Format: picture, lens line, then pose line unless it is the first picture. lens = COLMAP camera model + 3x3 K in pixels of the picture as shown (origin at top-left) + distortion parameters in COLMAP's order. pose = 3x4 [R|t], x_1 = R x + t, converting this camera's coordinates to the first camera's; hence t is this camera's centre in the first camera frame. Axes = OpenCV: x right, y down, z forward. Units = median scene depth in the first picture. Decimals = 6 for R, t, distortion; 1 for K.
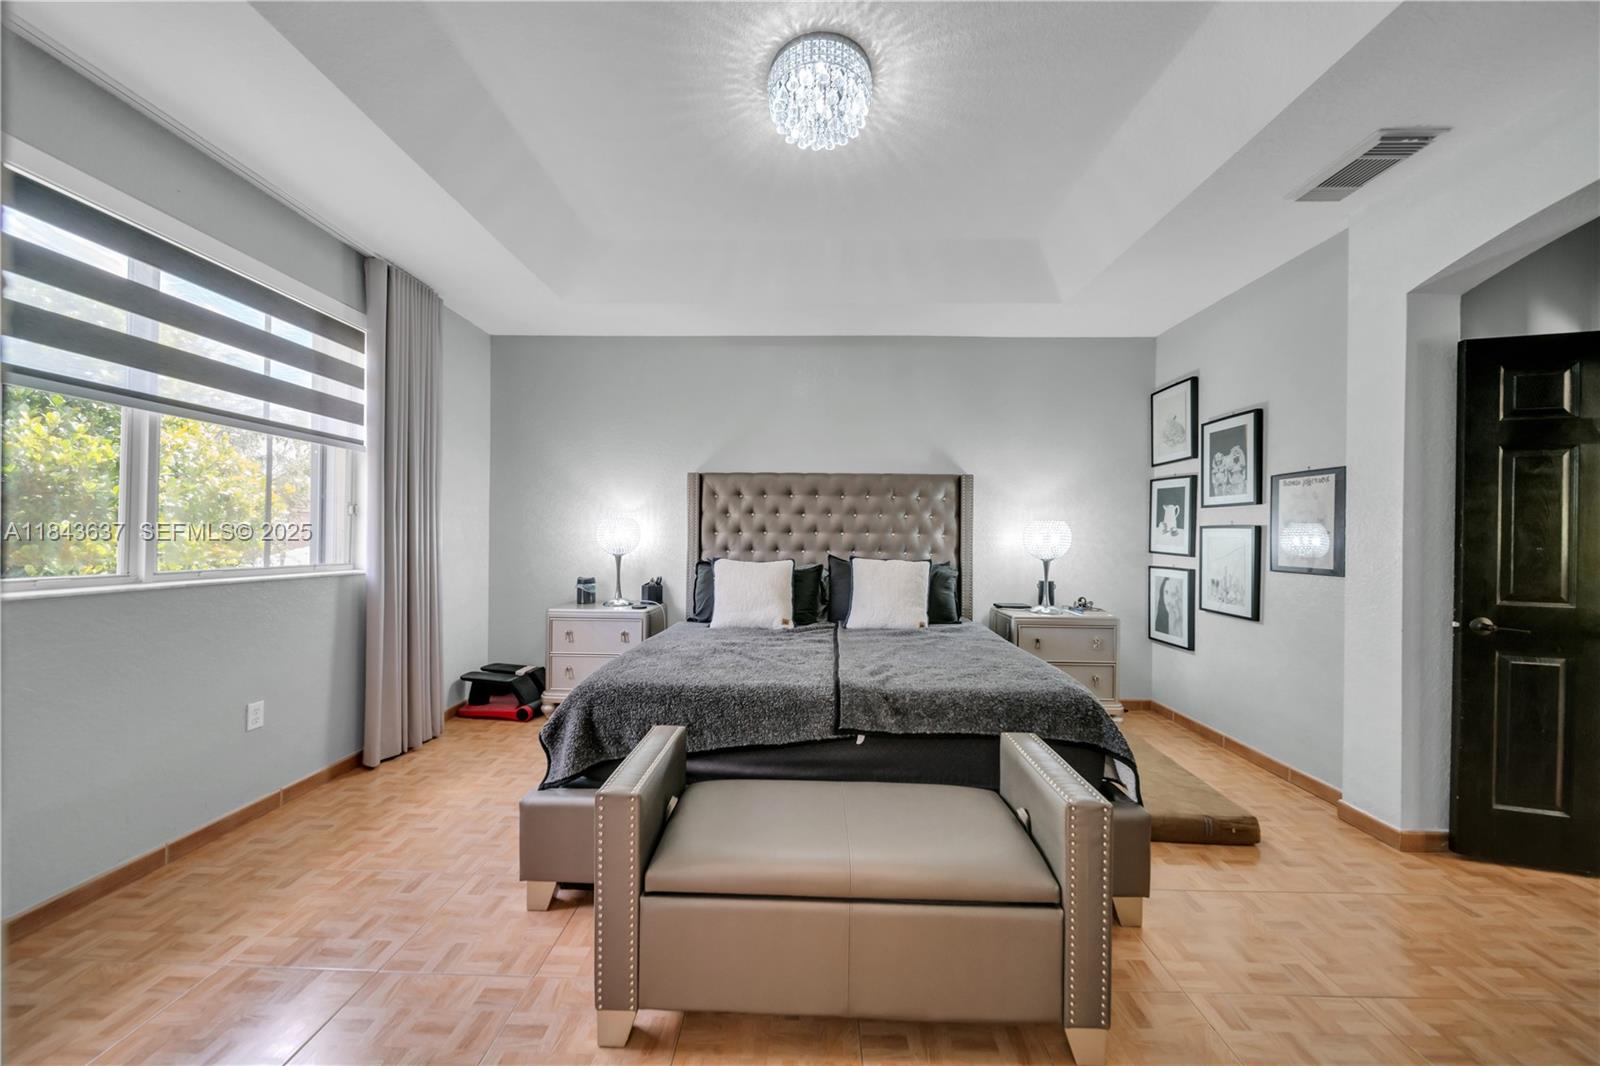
lens RADIAL K [[553.2, 0, 798.0], [0, 553.2, 540.4], [0, 0, 1]] dist [-0.000912, -0.000997]
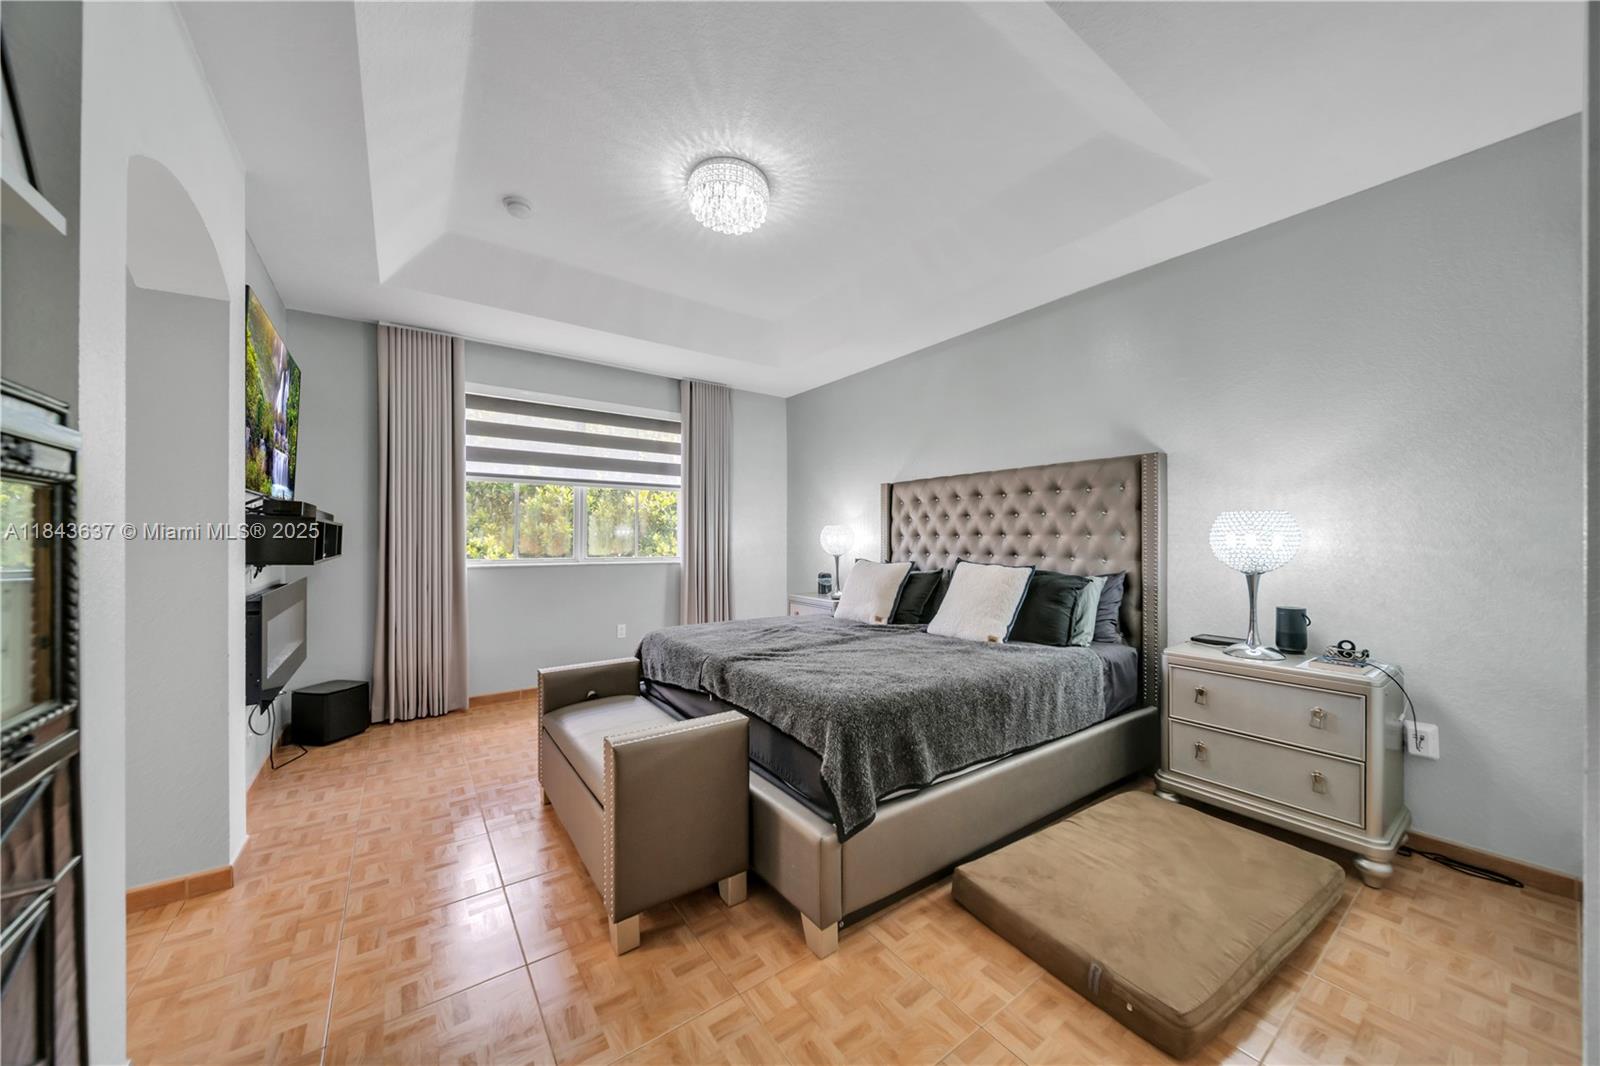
lens RADIAL K [[553.2, 0, 795.6], [0, 553.2, 535.8], [0, 0, 1]] dist [-0.000912, -0.000997]
pose [[0.603679, -0.013496, -0.797113, 0.654071], [-0.004745, 0.999778, -0.020521, 0.008281], [0.797213, 0.016170, 0.603481, 0.198541]]
